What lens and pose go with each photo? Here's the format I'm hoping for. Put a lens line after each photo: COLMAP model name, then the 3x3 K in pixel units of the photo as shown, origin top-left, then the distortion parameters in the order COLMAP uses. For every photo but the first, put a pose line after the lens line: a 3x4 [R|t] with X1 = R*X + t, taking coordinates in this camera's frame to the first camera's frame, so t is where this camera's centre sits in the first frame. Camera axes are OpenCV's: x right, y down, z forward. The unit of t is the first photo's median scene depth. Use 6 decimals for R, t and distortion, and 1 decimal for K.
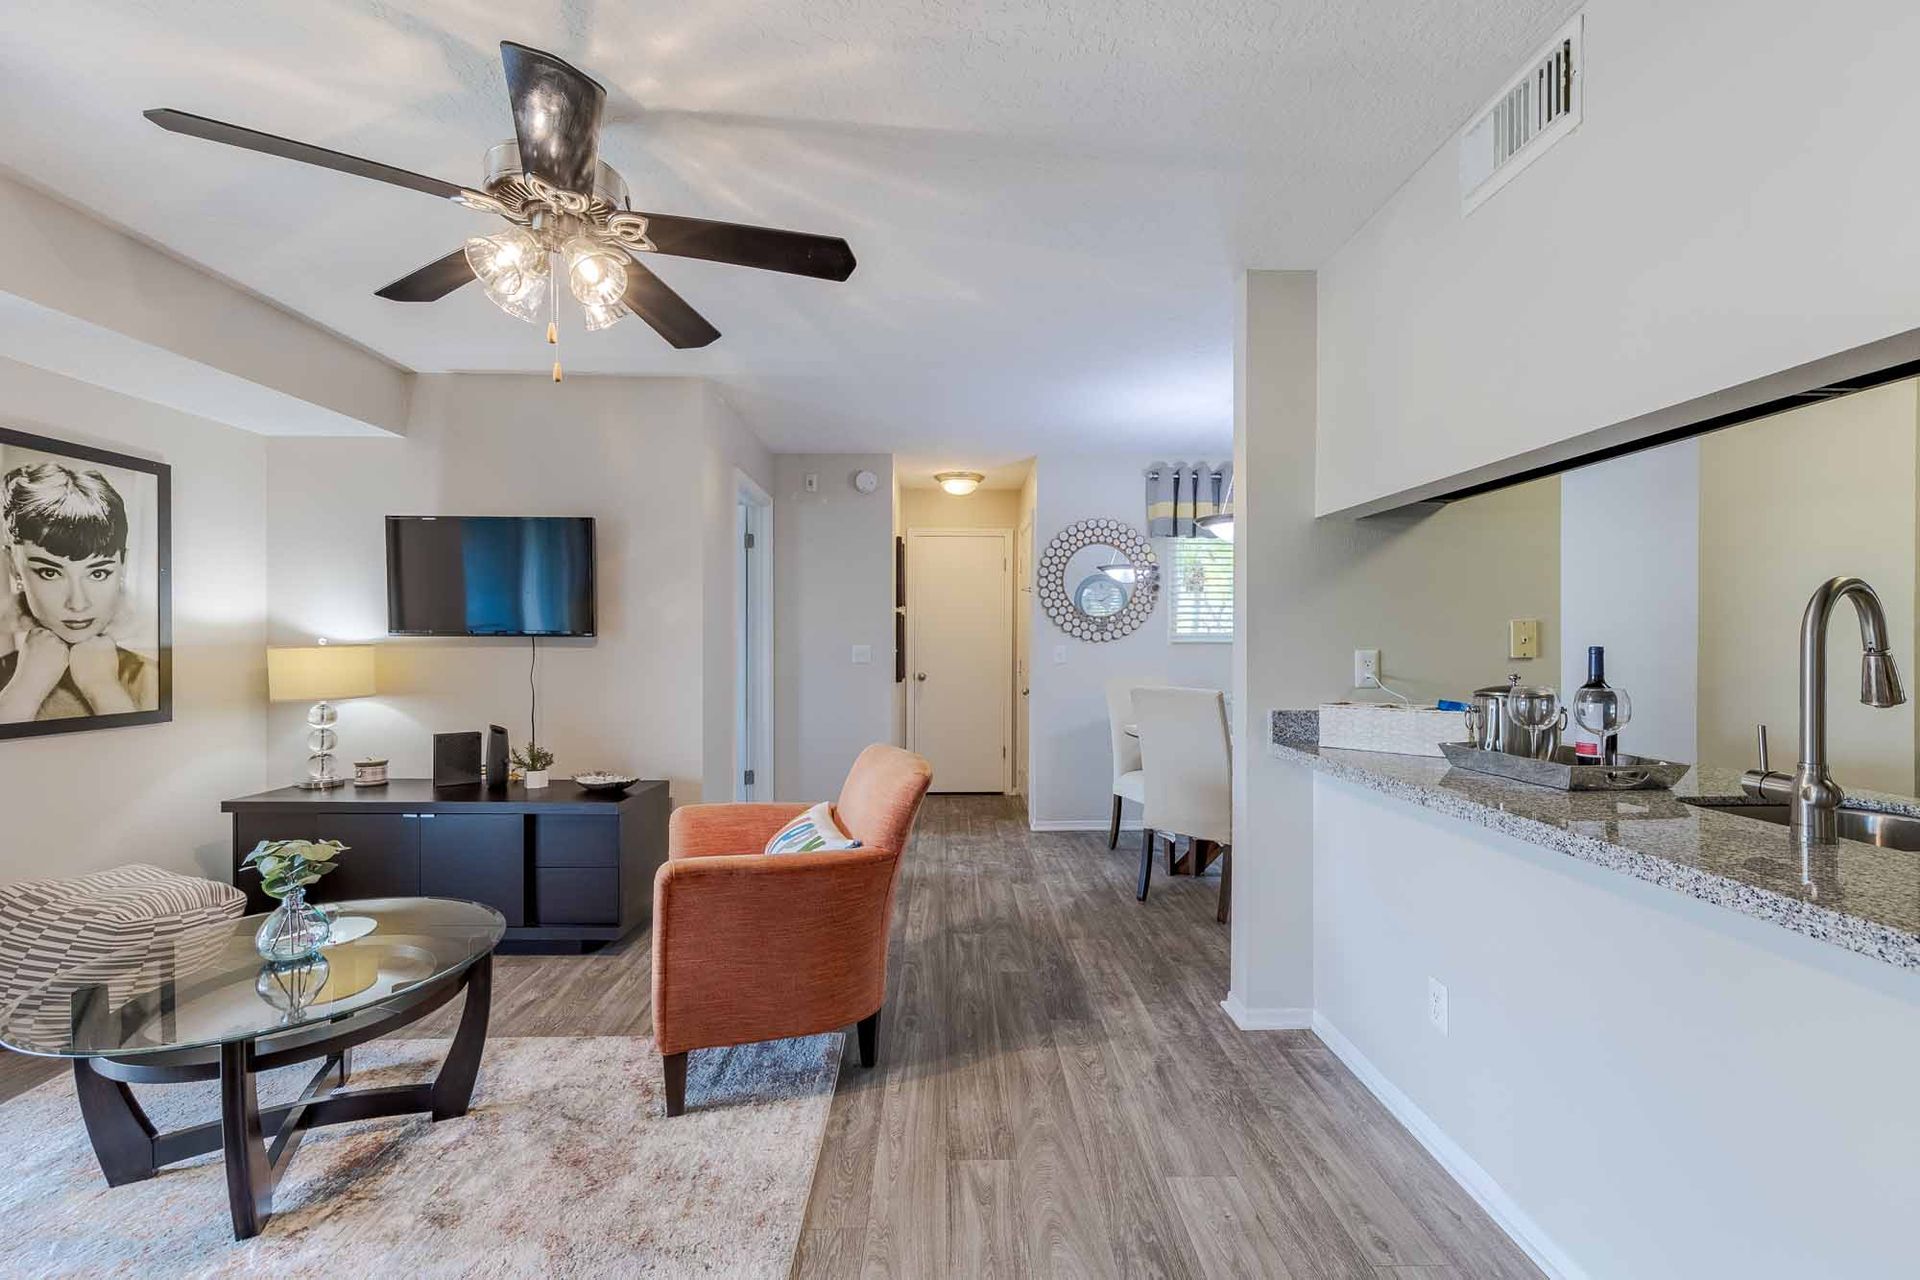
lens RADIAL K [[859.7, 0, 960.0], [0, 859.7, 640.0], [0, 0, 1]] dist [0.016282, 0.000234]
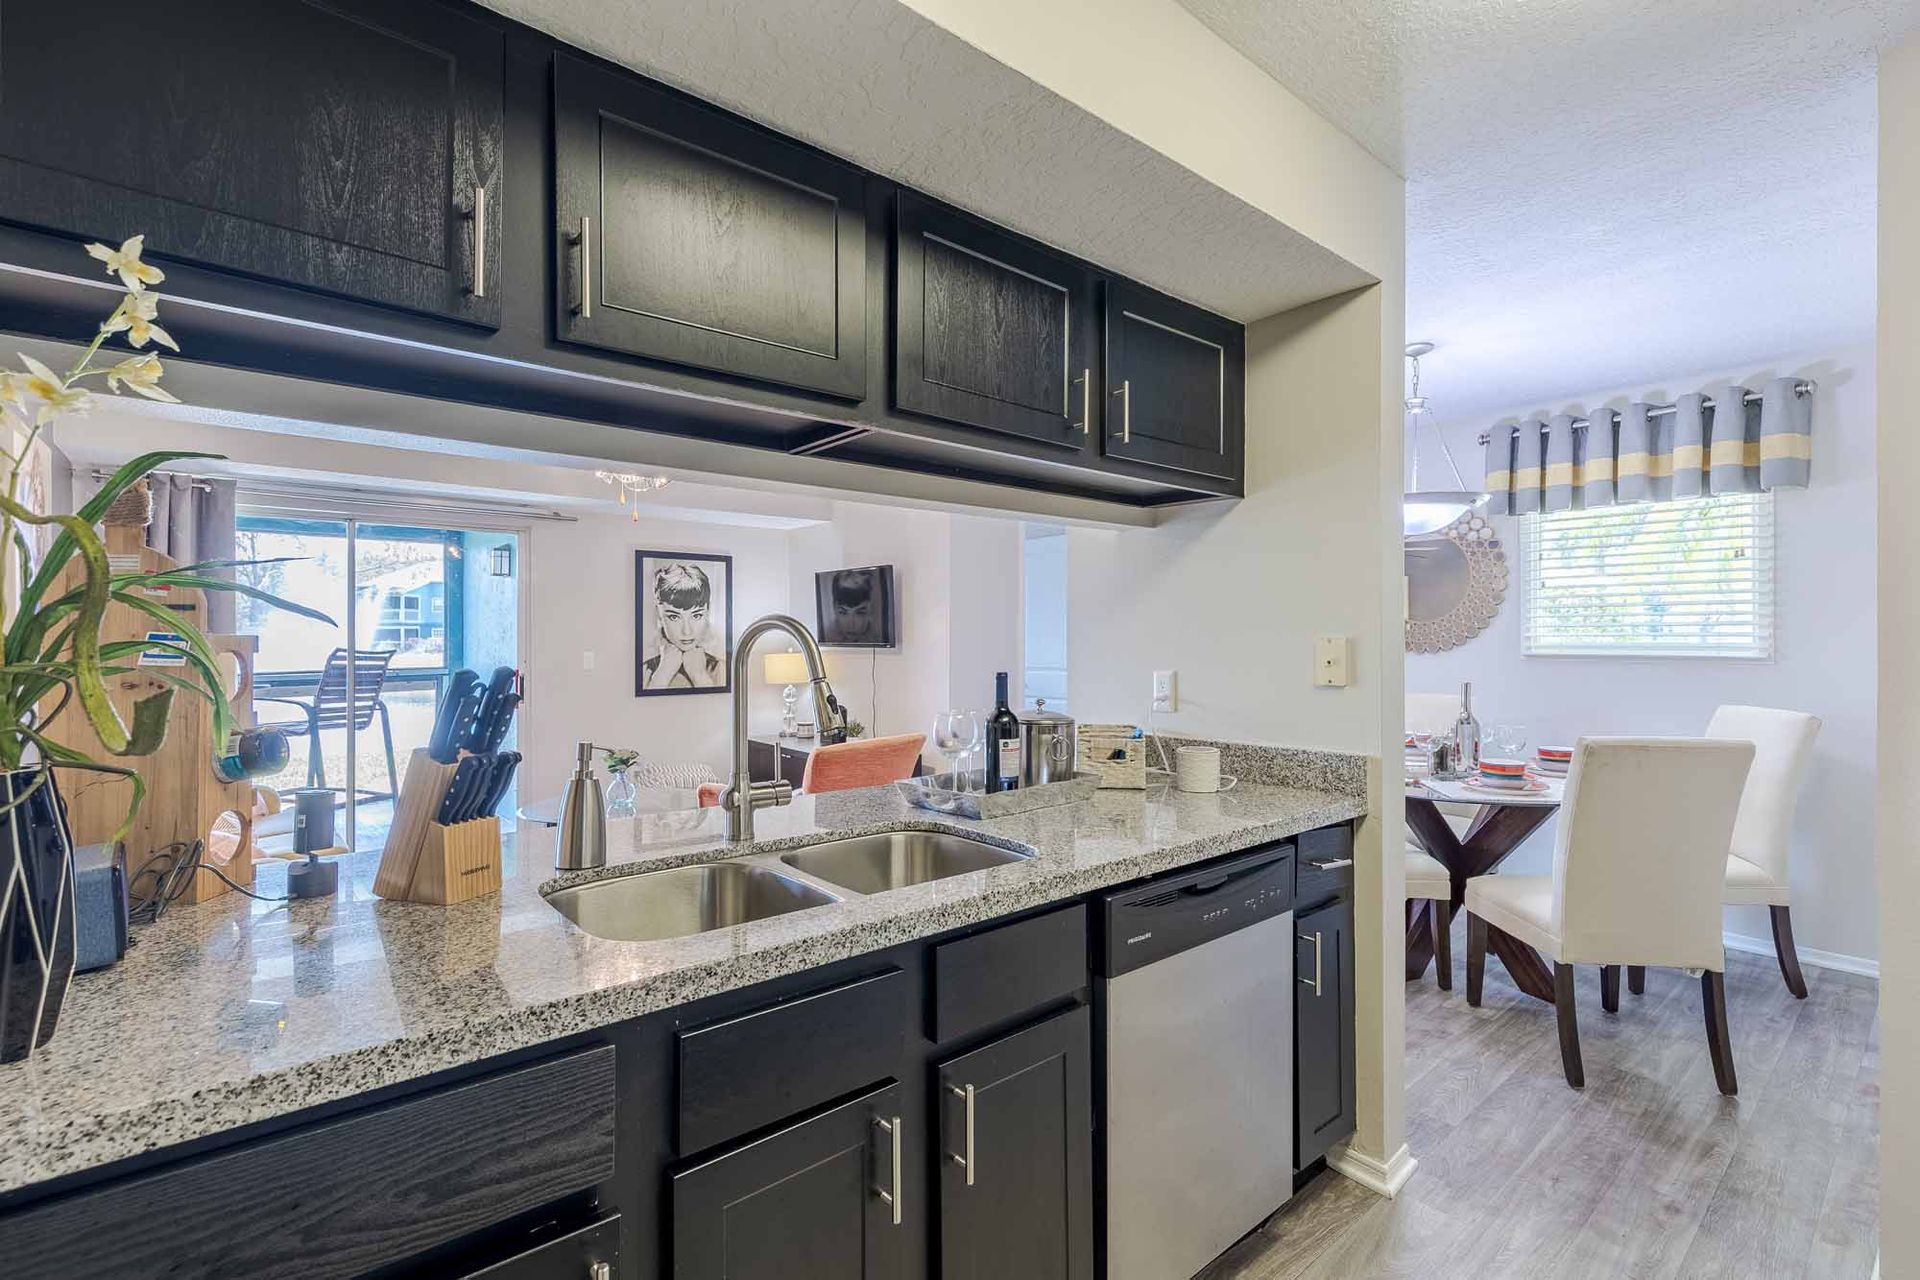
lens RADIAL K [[859.7, 0, 960.0], [0, 859.7, 640.0], [0, 0, 1]] dist [0.016282, 0.000234]
pose [[0.630057, -0.002652, -0.776544, 0.732370], [0.003249, 0.999994, -0.000779, -0.014357], [0.776542, -0.002032, 0.630062, 0.184890]]
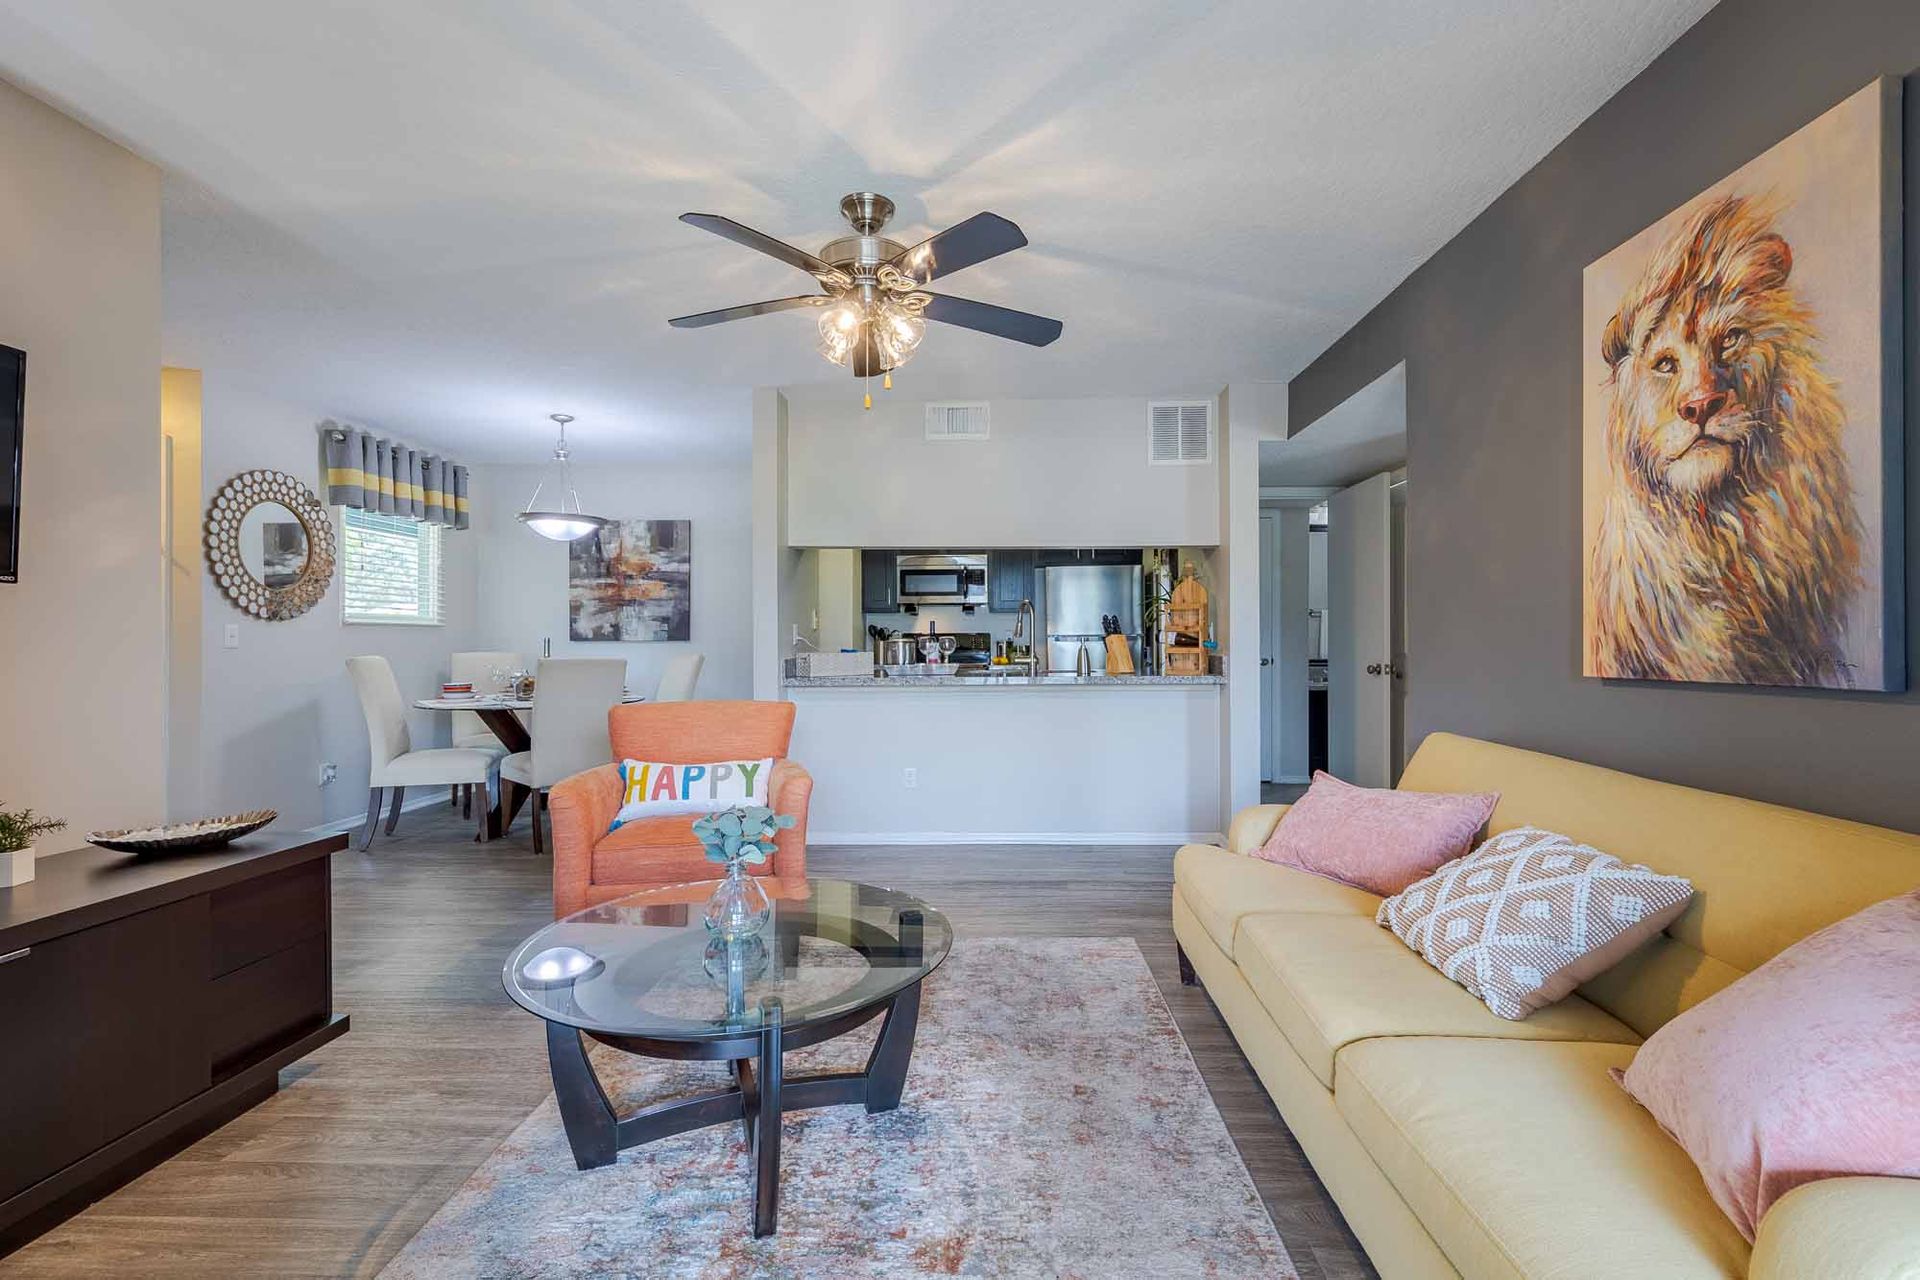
lens RADIAL K [[859.7, 0, 960.0], [0, 859.7, 640.0], [0, 0, 1]] dist [0.016282, 0.000234]
pose [[0.053589, -0.000478, 0.998563, -0.867874], [0.000626, 1.000000, 0.000445, 0.027692], [-0.998563, 0.000601, 0.053589, 0.414298]]
